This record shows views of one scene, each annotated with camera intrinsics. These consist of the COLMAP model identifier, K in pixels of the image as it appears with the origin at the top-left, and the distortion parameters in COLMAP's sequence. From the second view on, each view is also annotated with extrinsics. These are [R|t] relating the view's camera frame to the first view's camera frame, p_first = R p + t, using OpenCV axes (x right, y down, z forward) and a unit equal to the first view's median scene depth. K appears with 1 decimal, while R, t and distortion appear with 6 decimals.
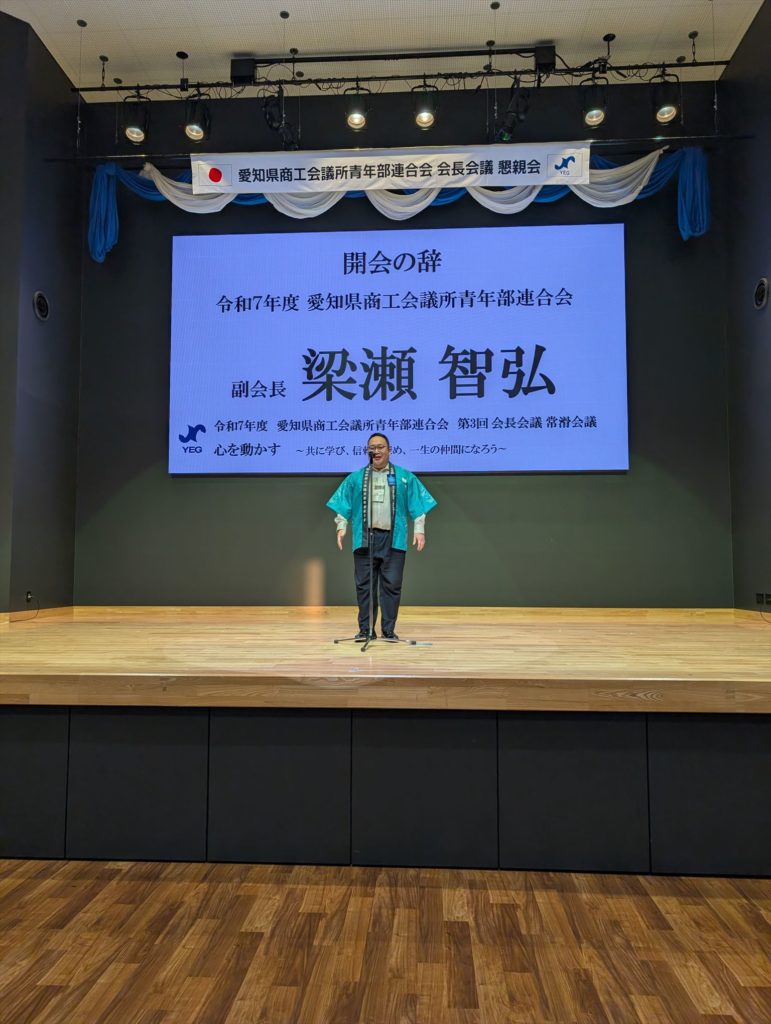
lens RADIAL K [[735.2, 0, 382.8], [0, 735.2, 519.4], [0, 0, 1]] dist [0.065355, -0.057919]
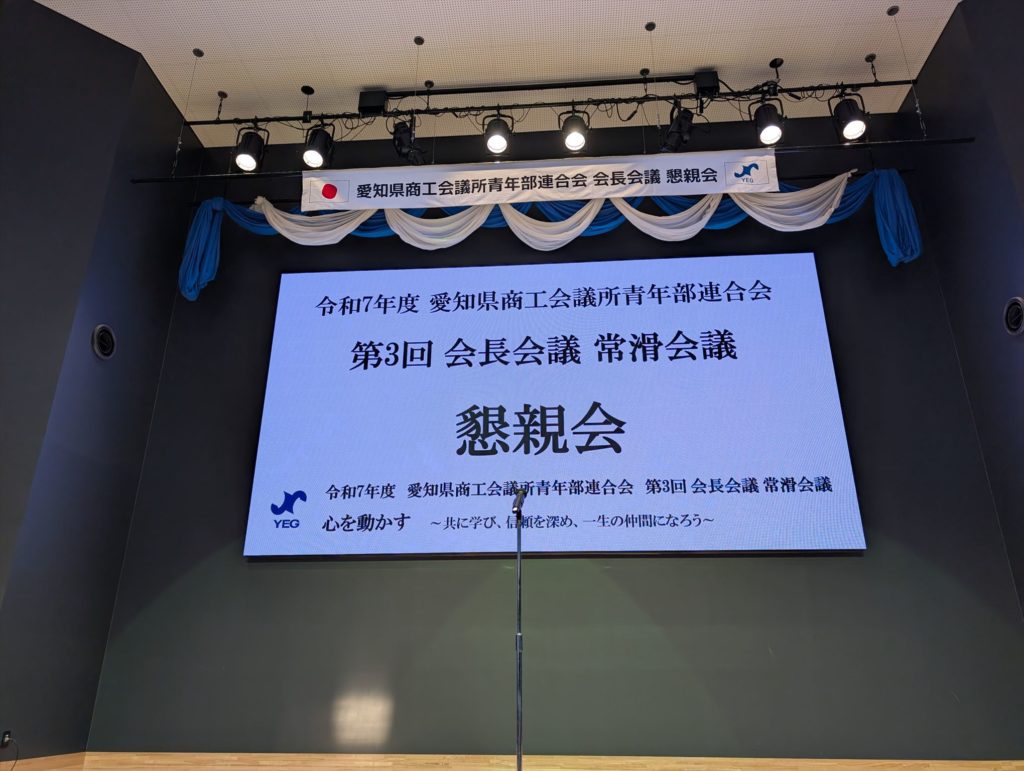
lens RADIAL K [[738.3, 0, 510.3], [0, 738.3, 388.5], [0, 0, 1]] dist [0.020158, 0.001682]
pose [[0.999877, -0.004431, -0.015047, -0.007841], [-0.000453, 0.950718, -0.310058, 0.010308], [0.015680, 0.310026, 0.950599, 0.263501]]
